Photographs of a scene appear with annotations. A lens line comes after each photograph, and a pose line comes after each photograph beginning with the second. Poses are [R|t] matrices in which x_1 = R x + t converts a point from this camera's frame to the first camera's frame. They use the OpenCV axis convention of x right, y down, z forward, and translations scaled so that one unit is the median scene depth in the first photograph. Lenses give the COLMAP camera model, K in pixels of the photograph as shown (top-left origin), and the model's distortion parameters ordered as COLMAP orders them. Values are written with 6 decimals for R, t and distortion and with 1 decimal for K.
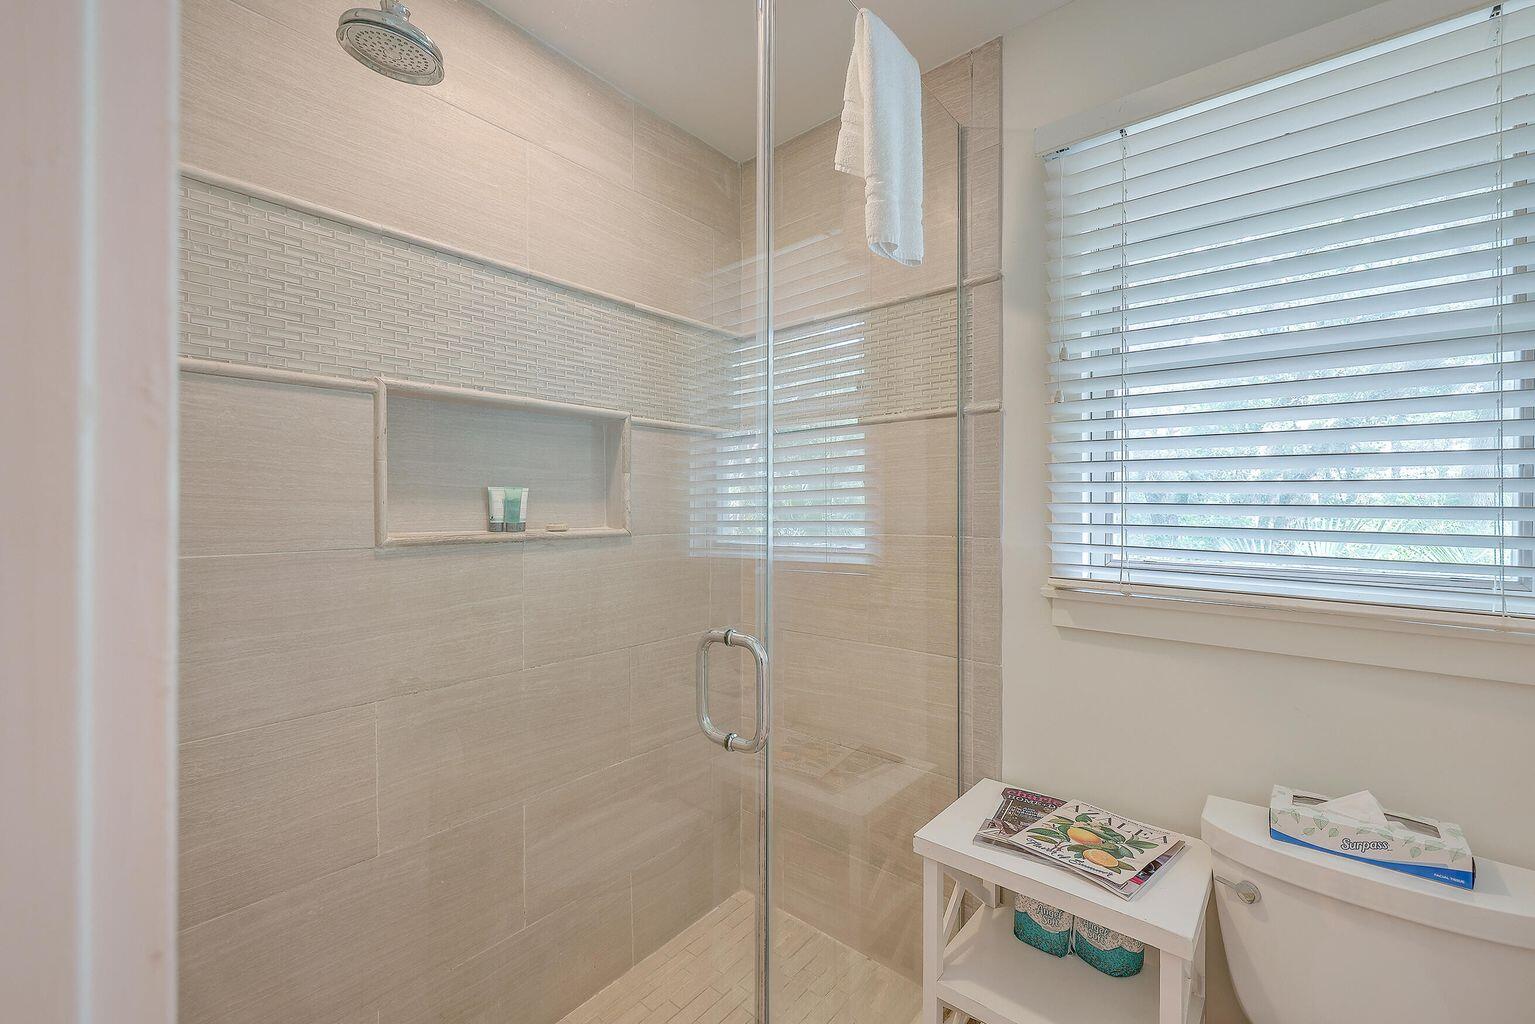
lens RADIAL K [[631.9, 0, 774.6], [0, 631.9, 517.1], [0, 0, 1]] dist [0.001518, -0.000091]
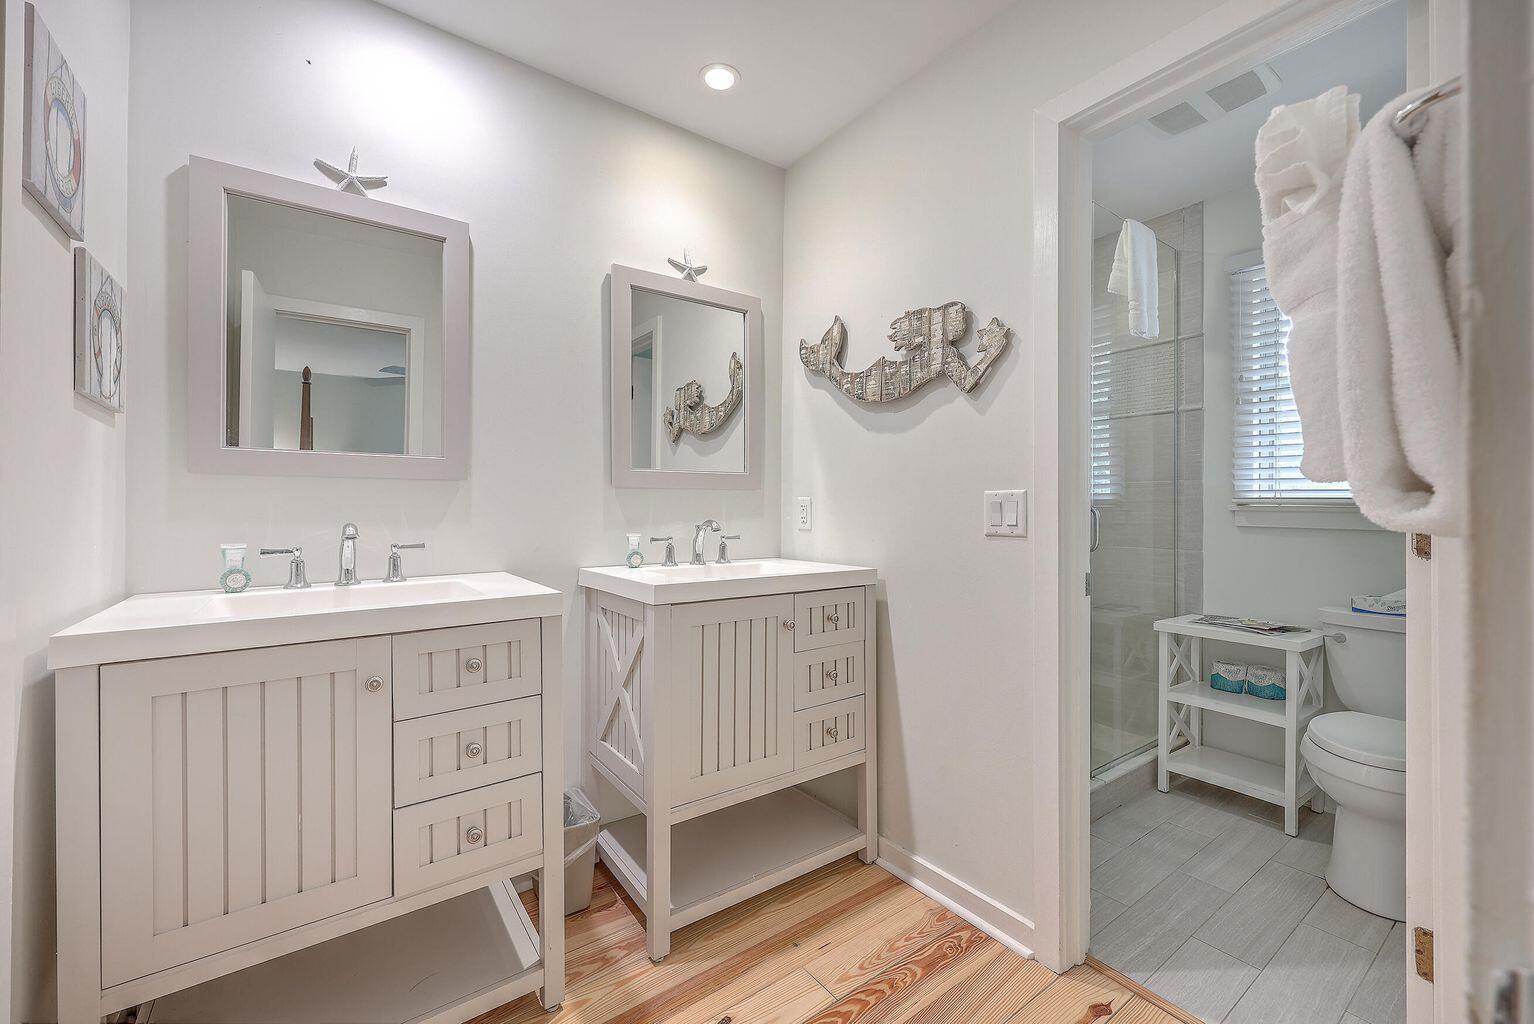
lens RADIAL K [[615.0, 0, 762.3], [0, 615.0, 507.0], [0, 0, 1]] dist [-0.002096, -0.000061]
pose [[0.966157, 0.003591, -0.257929, -0.409435], [-0.004264, 0.999989, -0.002049, 0.120915], [0.257919, 0.003079, 0.966162, -1.033908]]
